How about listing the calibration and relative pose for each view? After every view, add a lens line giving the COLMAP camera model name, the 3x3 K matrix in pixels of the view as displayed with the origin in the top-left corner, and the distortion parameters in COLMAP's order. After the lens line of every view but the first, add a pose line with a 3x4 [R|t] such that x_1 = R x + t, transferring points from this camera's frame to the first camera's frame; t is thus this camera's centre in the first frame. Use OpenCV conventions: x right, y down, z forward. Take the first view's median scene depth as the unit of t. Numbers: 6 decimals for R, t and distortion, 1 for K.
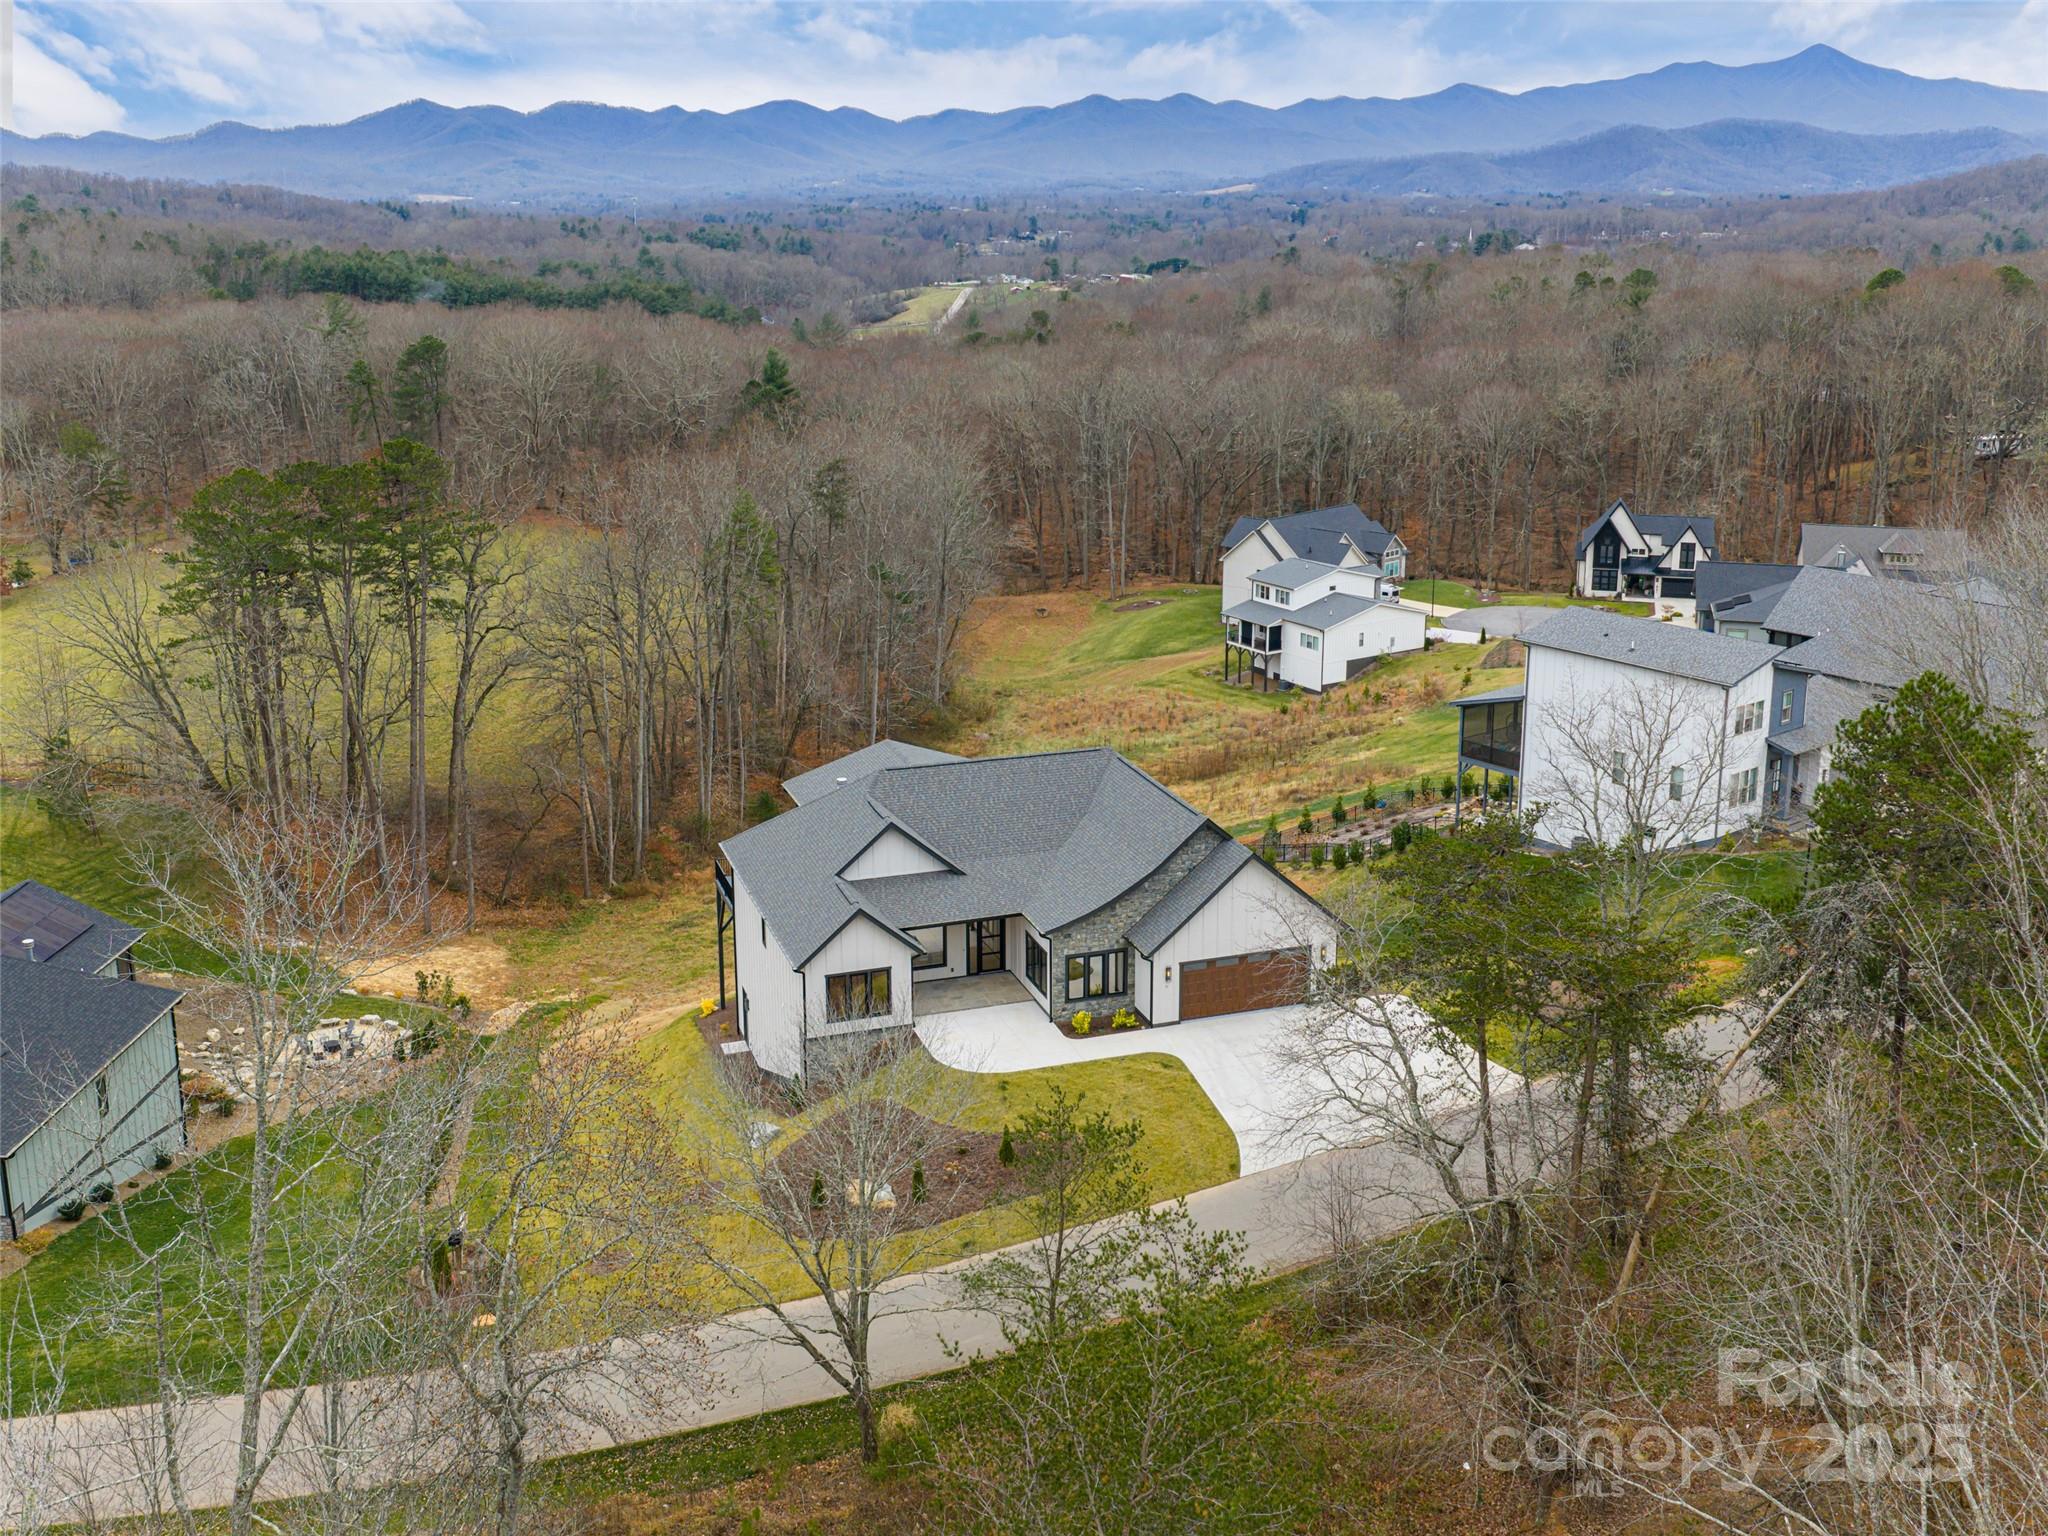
lens RADIAL K [[2084.8, 0, 1024.0], [0, 2084.8, 768.0], [0, 0, 1]] dist [0.012653, 0.003267]
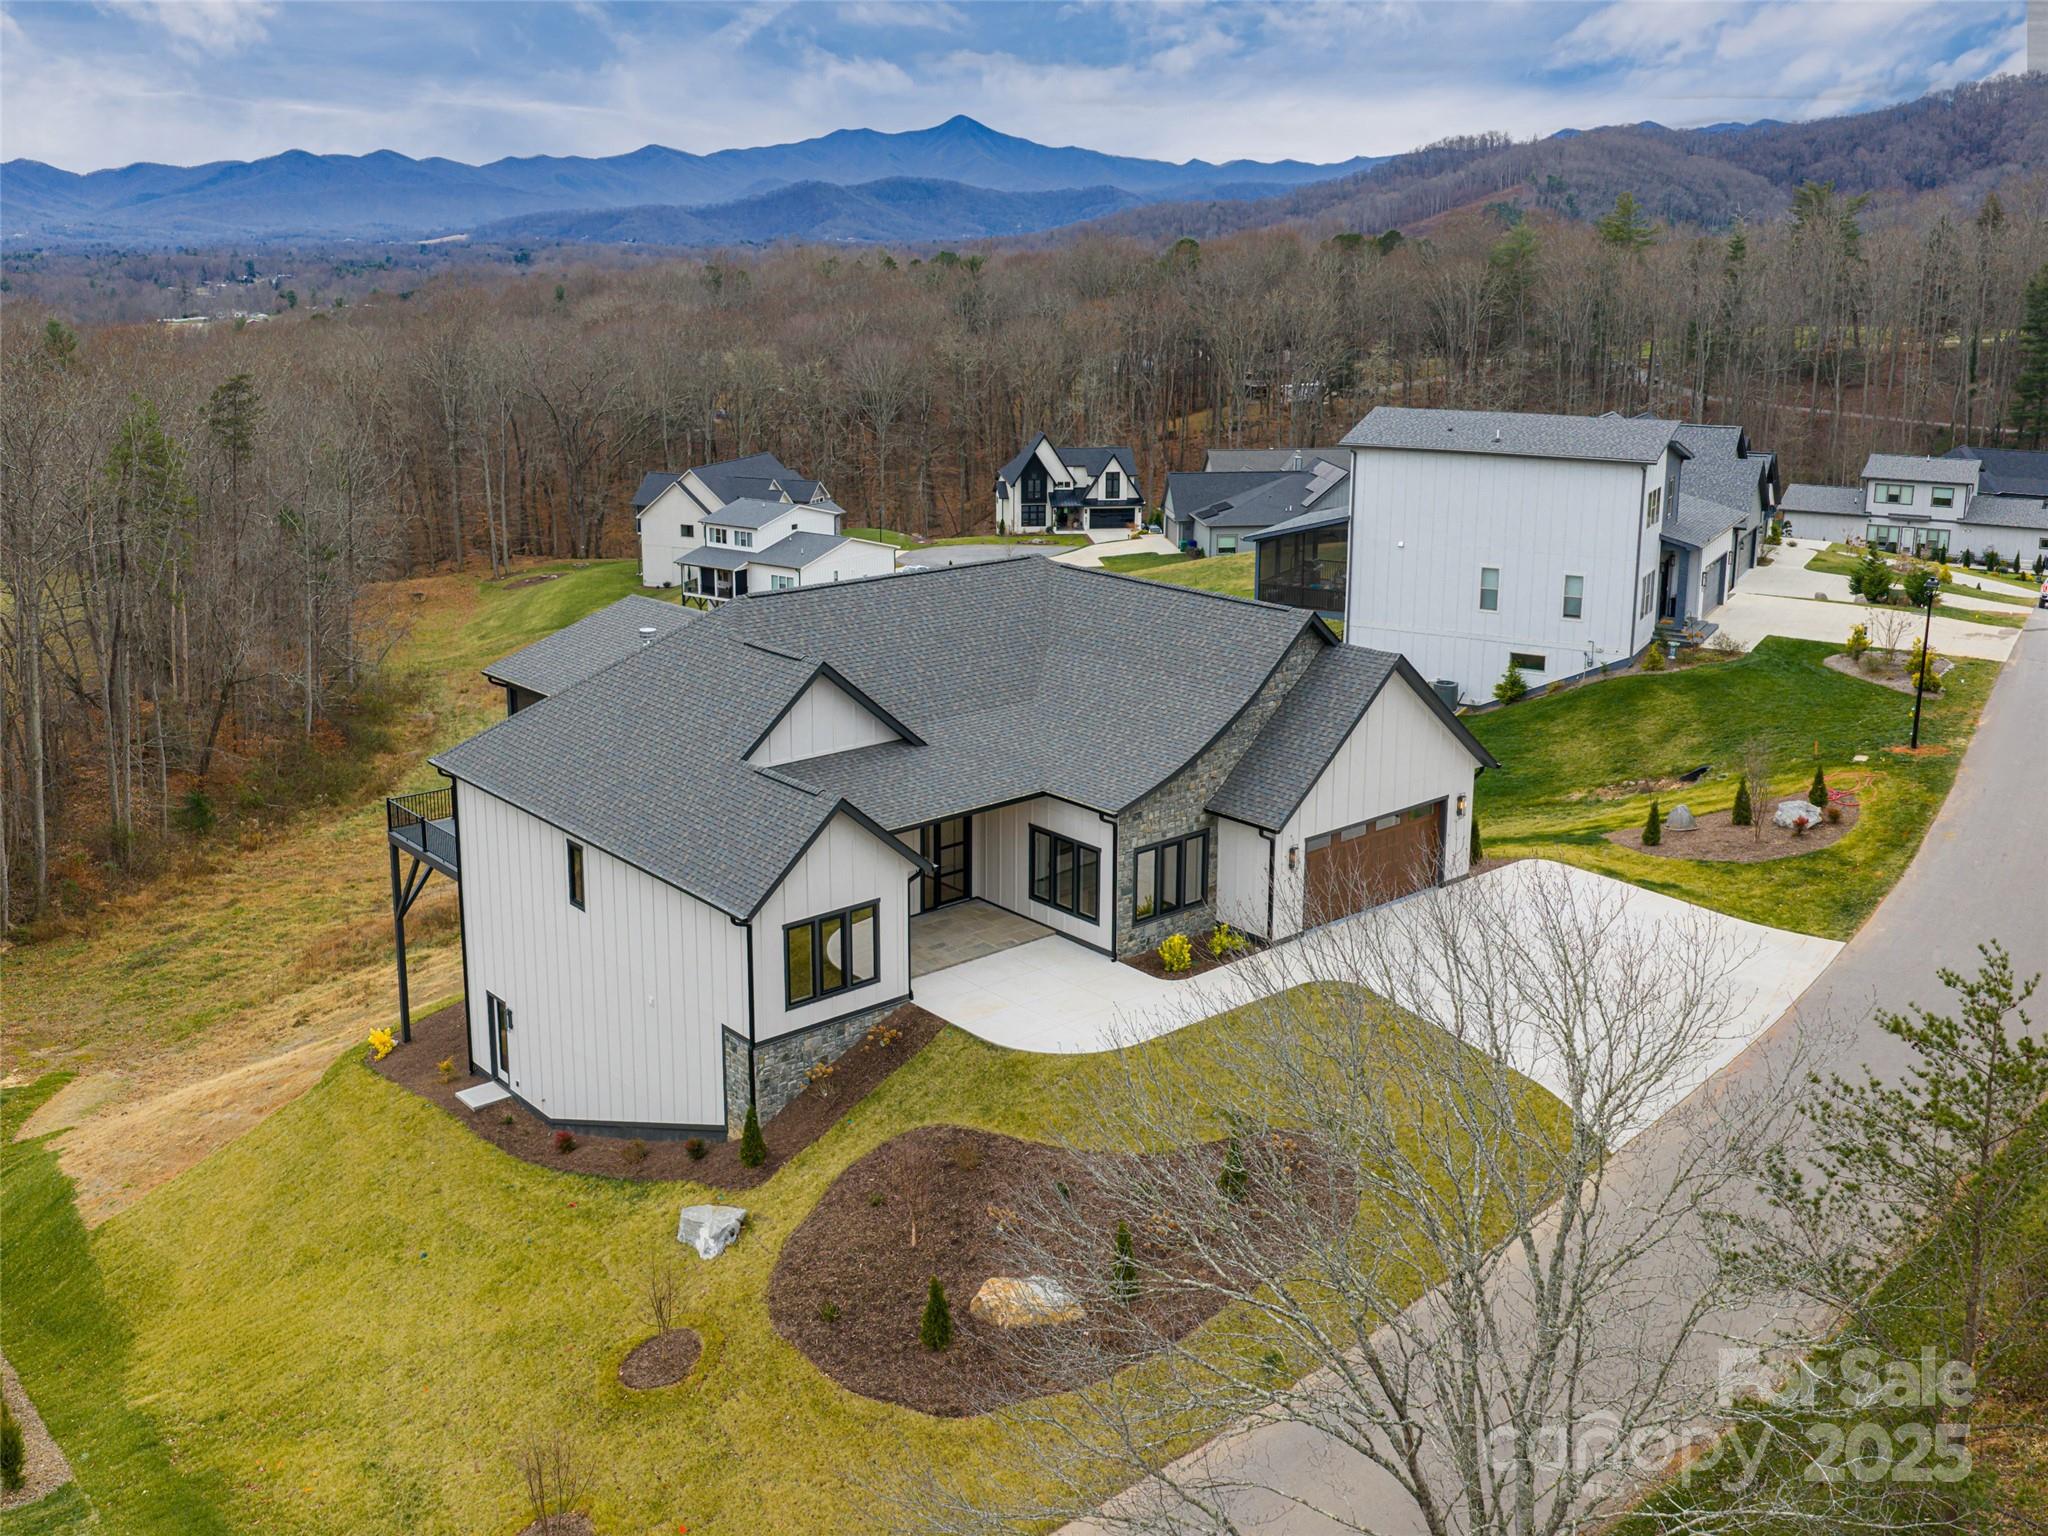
lens RADIAL K [[1961.0, 0, 1015.5], [0, 1961.0, 699.2], [0, 0, 1]] dist [-0.002051, -0.012296]
pose [[0.930372, -0.085077, 0.356610, -0.170509], [0.100140, 0.994685, -0.023954, 0.044440], [-0.352676, 0.057997, 0.933946, 0.369407]]
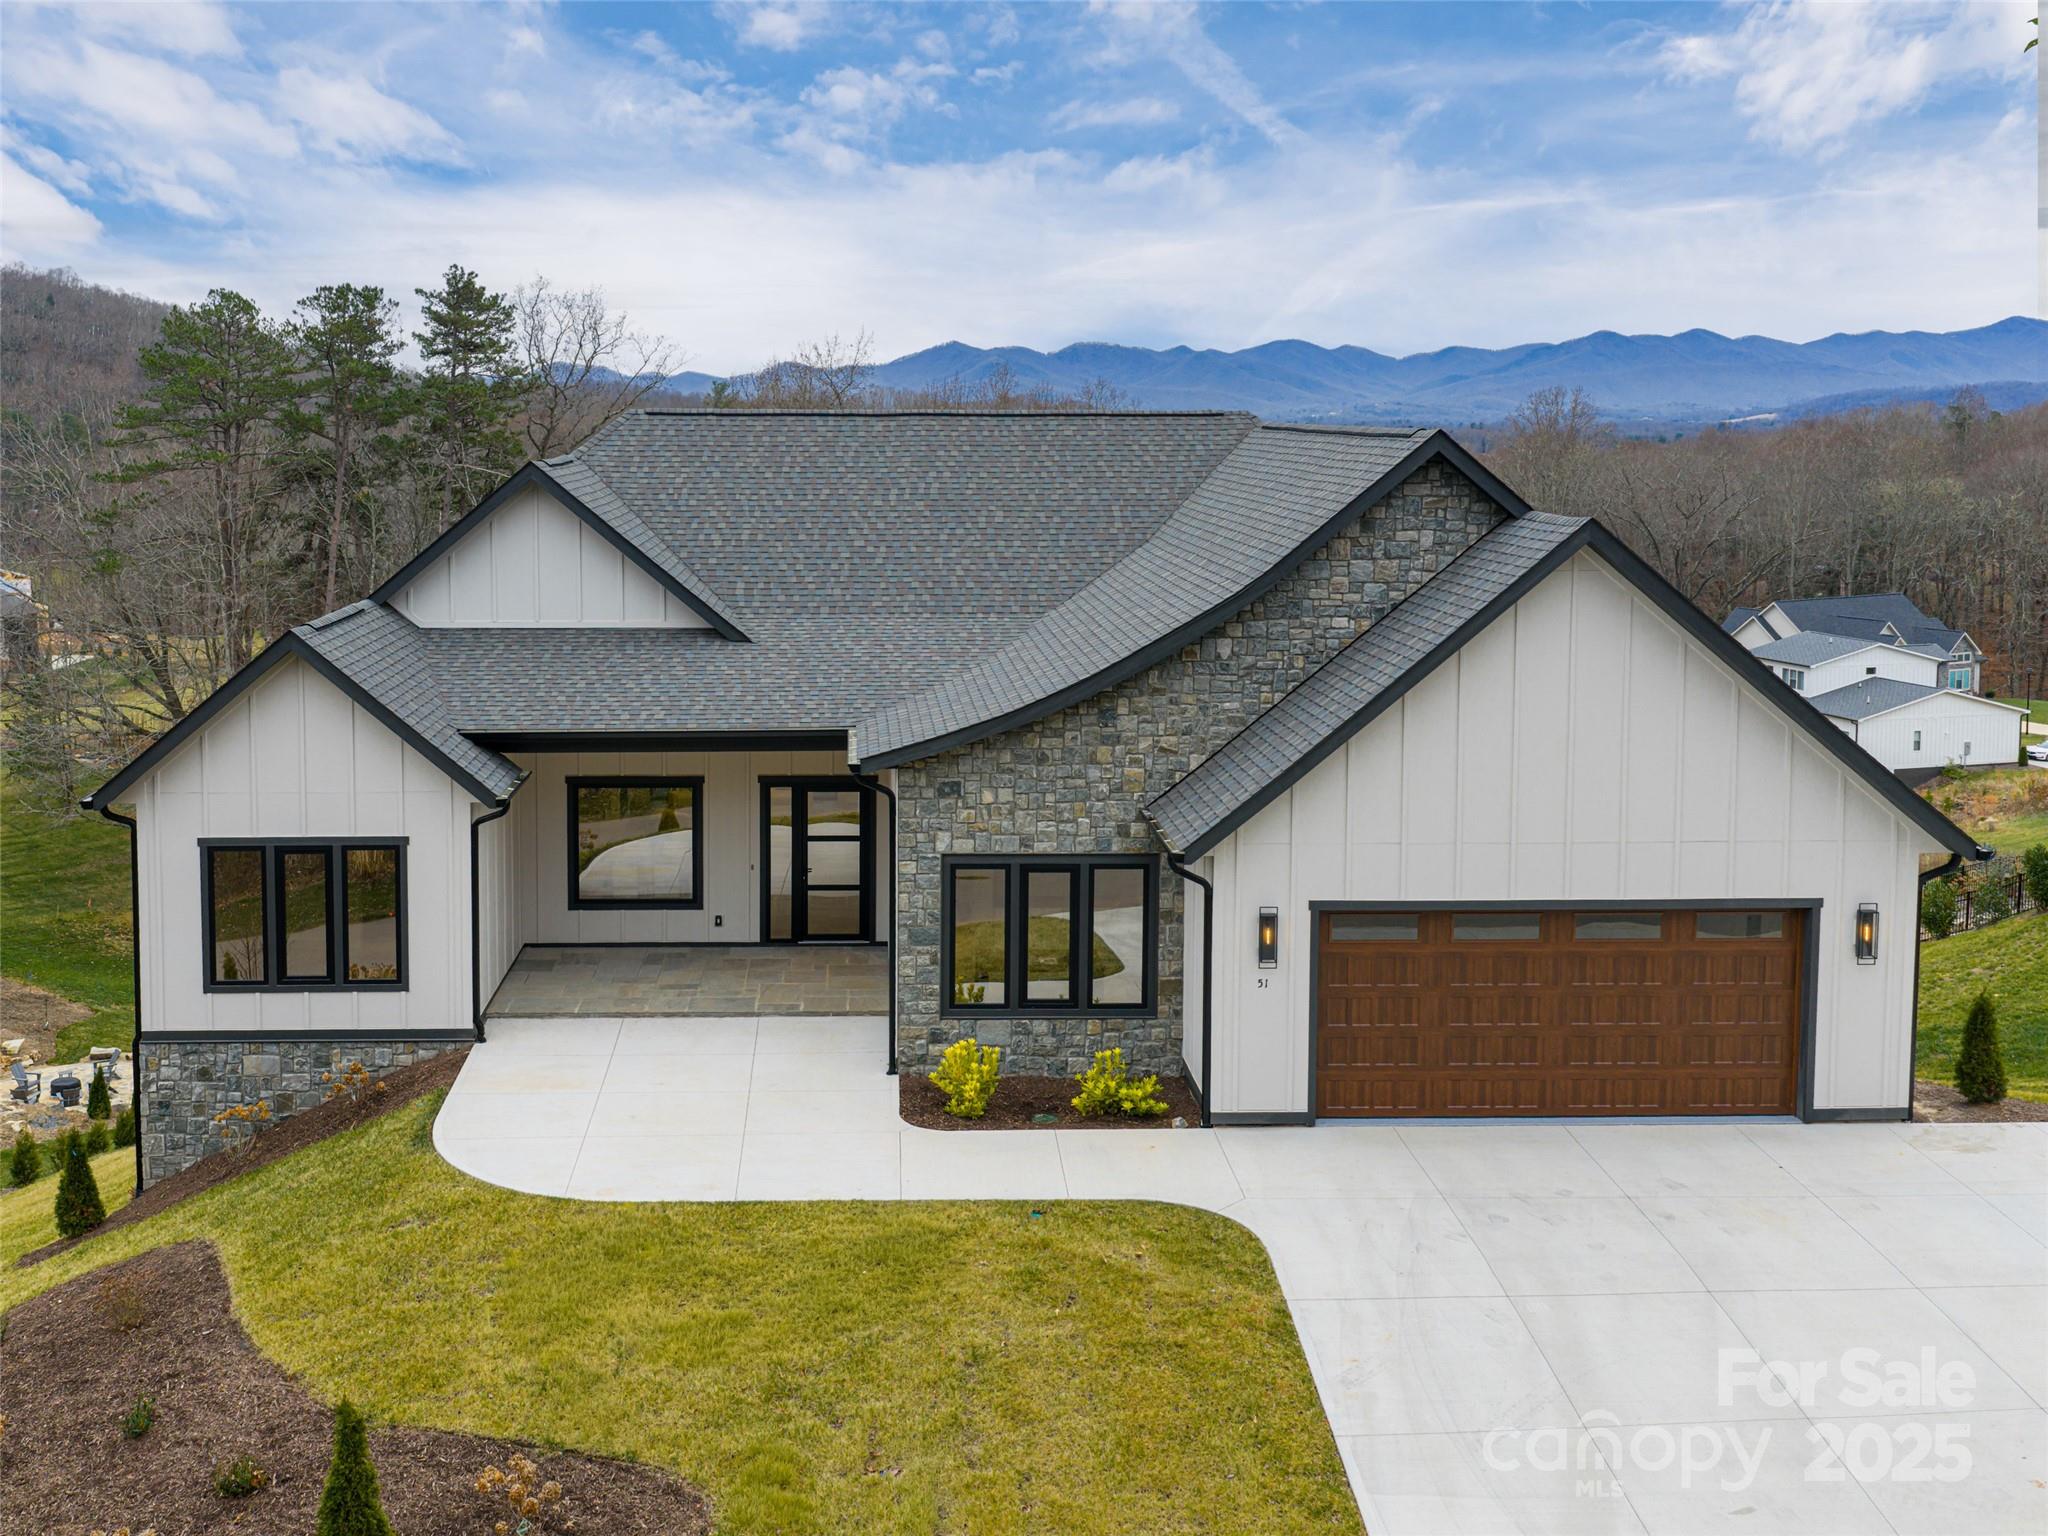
lens RADIAL K [[2015.1, 0, 831.2], [0, 2015.1, 587.5], [0, 0, 1]] dist [0.001695, -0.014491]
pose [[0.945523, 0.028236, -0.324329, 0.079242], [-0.089140, 0.980614, -0.174500, 0.082702], [0.313114, 0.193905, 0.929710, 0.559963]]
